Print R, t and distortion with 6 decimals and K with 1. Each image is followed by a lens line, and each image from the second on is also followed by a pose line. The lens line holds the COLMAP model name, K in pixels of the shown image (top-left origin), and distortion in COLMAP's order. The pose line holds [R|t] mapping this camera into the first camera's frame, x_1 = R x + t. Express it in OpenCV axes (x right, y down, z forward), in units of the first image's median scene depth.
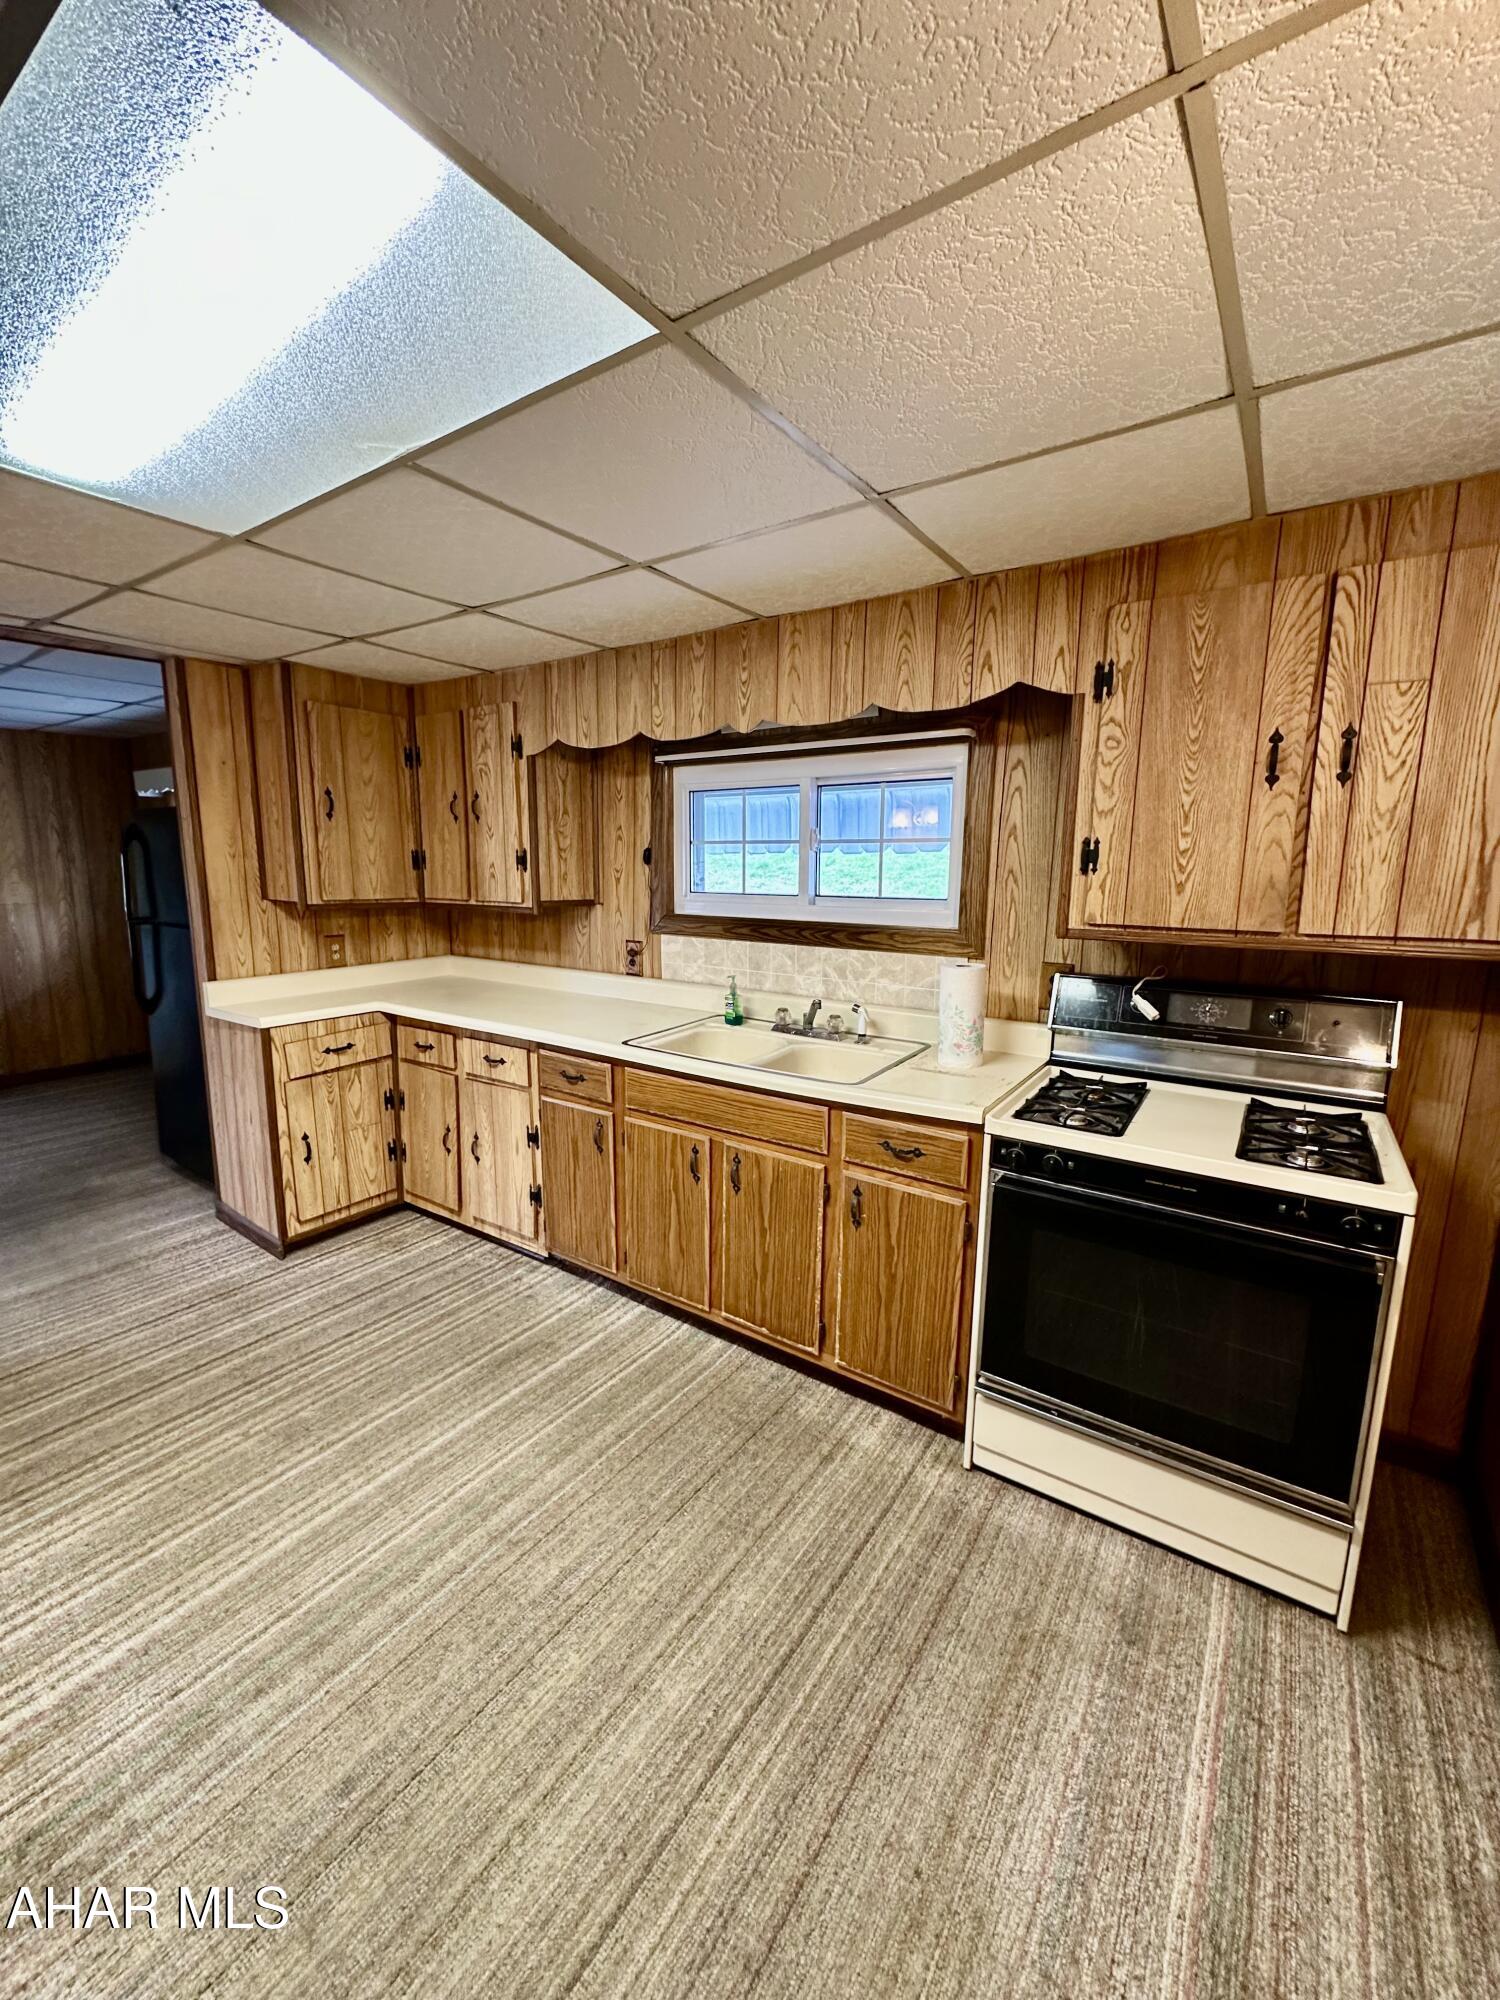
lens RADIAL K [[804.2, 0, 749.5], [0, 804.2, 1000.1], [0, 0, 1]] dist [-0.003445, 0.000647]
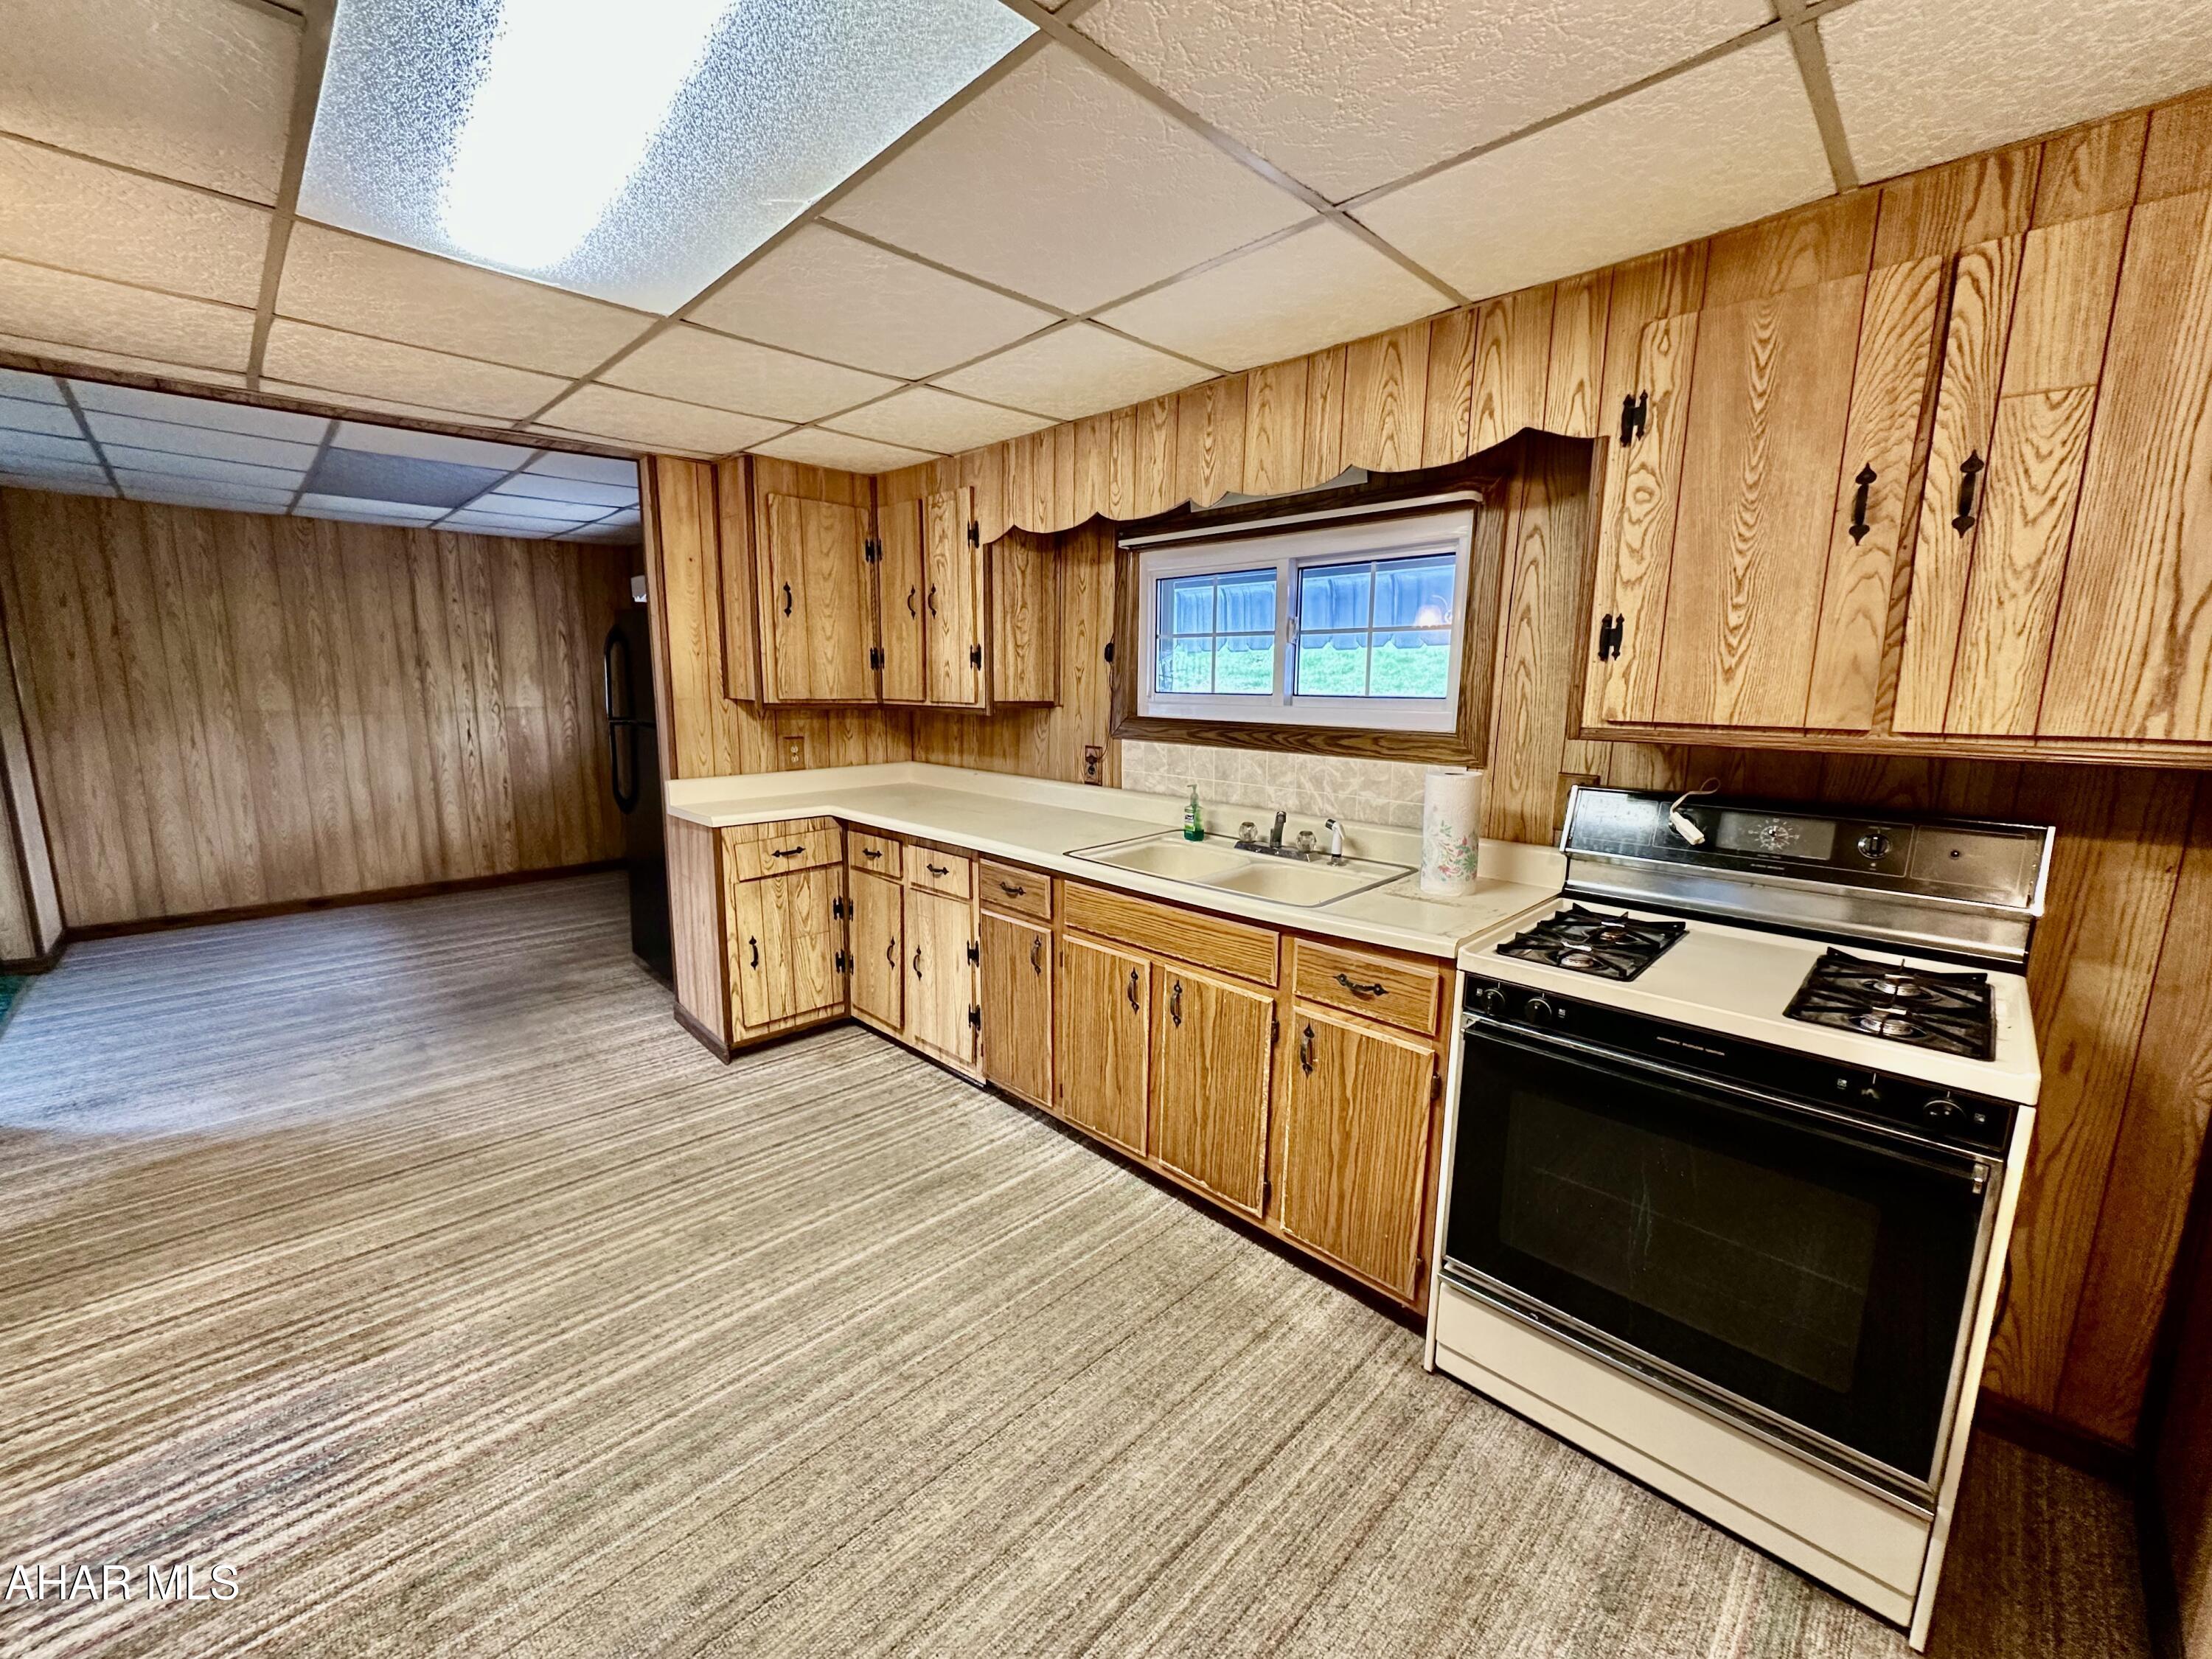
lens RADIAL K [[889.4, 0, 1104.1], [0, 889.4, 829.4], [0, 0, 1]] dist [-0.003445, 0.000647]
pose [[0.982117, 0.032185, -0.185501, 0.099975], [-0.032331, 0.999475, 0.002242, 0.030862], [0.185475, 0.003796, 0.982642, 0.028444]]
